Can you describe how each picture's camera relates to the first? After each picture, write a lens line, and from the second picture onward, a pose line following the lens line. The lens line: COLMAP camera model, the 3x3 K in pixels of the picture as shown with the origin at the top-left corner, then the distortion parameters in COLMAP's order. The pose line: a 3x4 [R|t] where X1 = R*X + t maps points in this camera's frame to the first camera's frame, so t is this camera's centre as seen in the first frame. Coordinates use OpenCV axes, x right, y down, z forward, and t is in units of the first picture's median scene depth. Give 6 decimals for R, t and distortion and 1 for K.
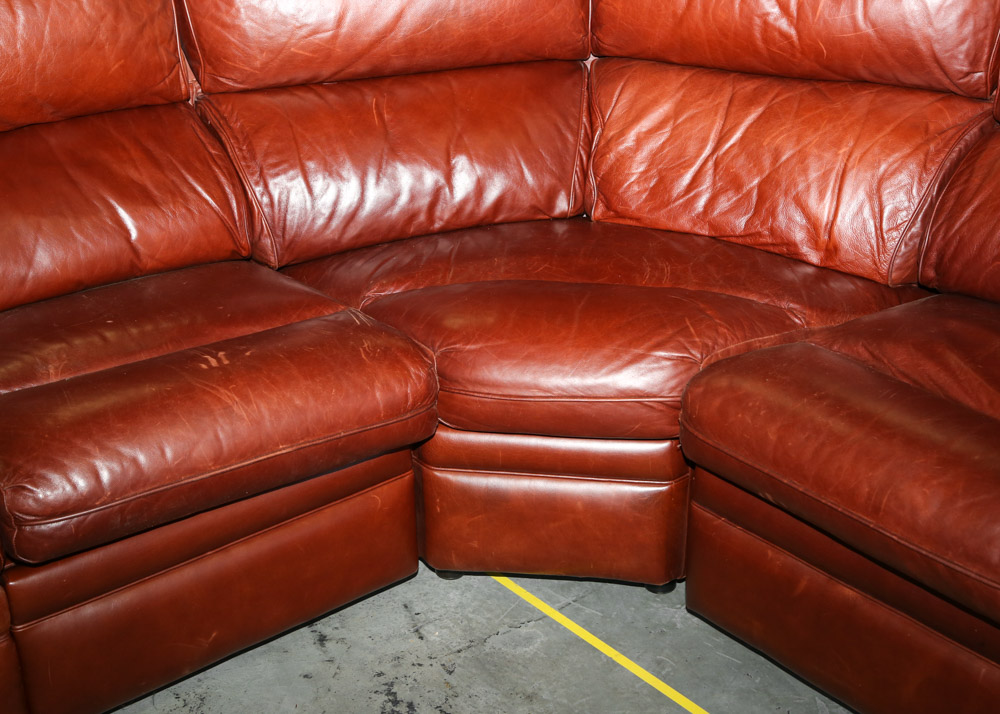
lens RADIAL K [[1358.7, 0, 482.1], [0, 1358.7, 353.9], [0, 0, 1]] dist [0.042130, 0.104005]
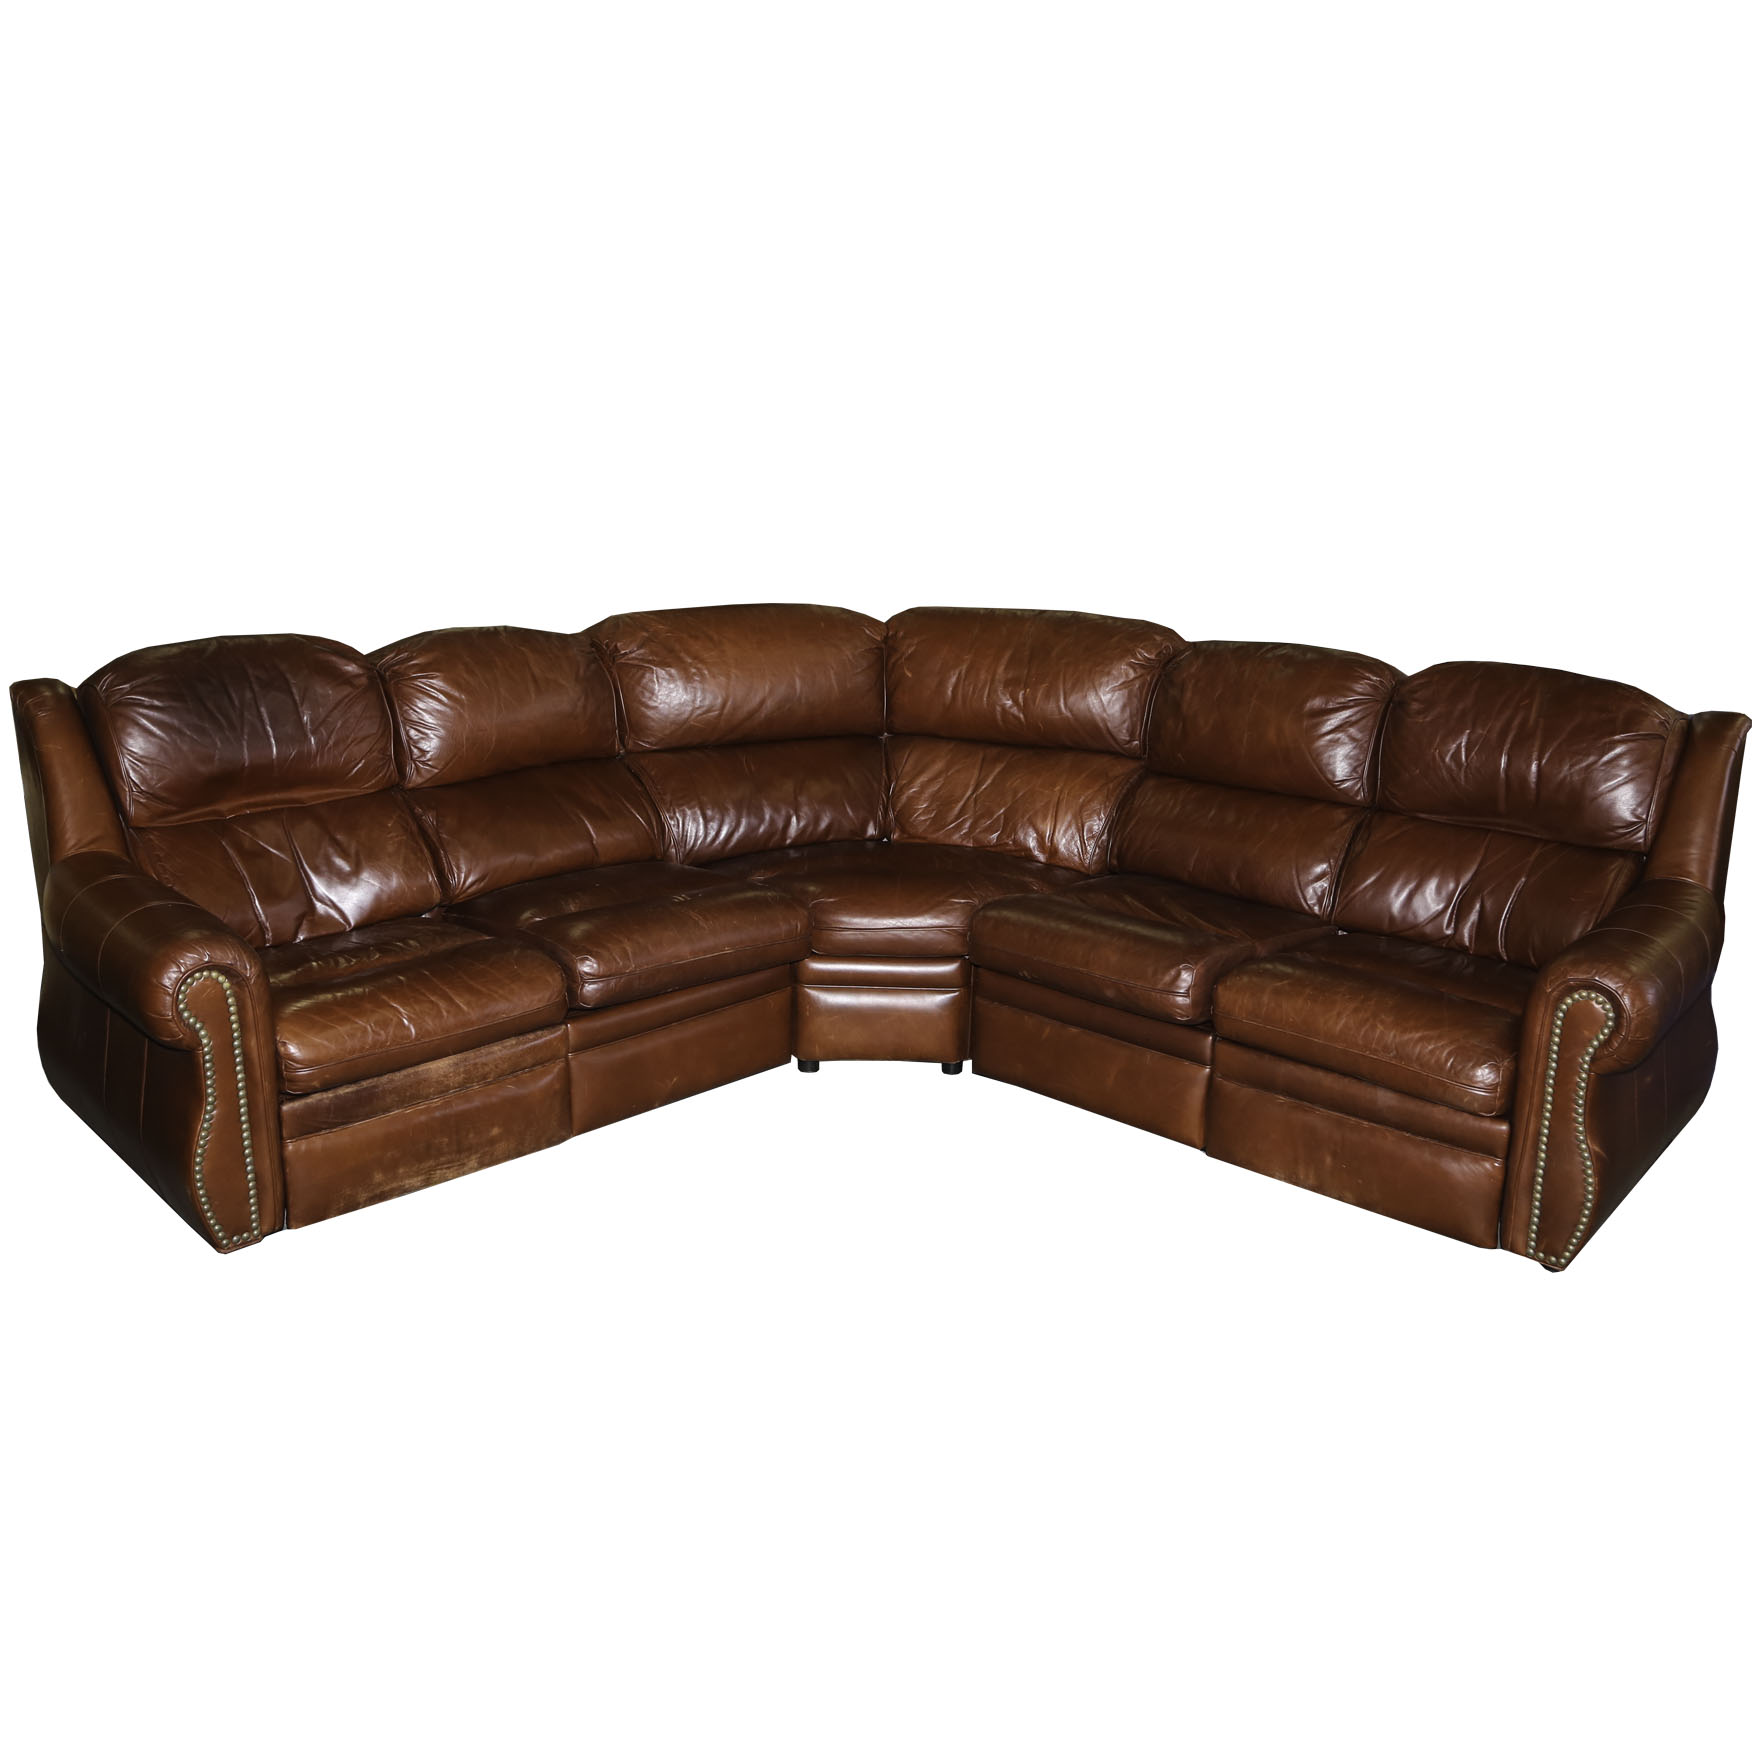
lens RADIAL K [[1658.6, 0, 878.5], [0, 1658.6, 878.5], [0, 0, 1]] dist [-0.191231, 0.004655]
pose [[0.987861, 0.000291, 0.155340, -0.227838], [0.028937, 0.982150, -0.185859, 0.295009], [-0.152622, 0.188098, 0.970220, -0.773189]]
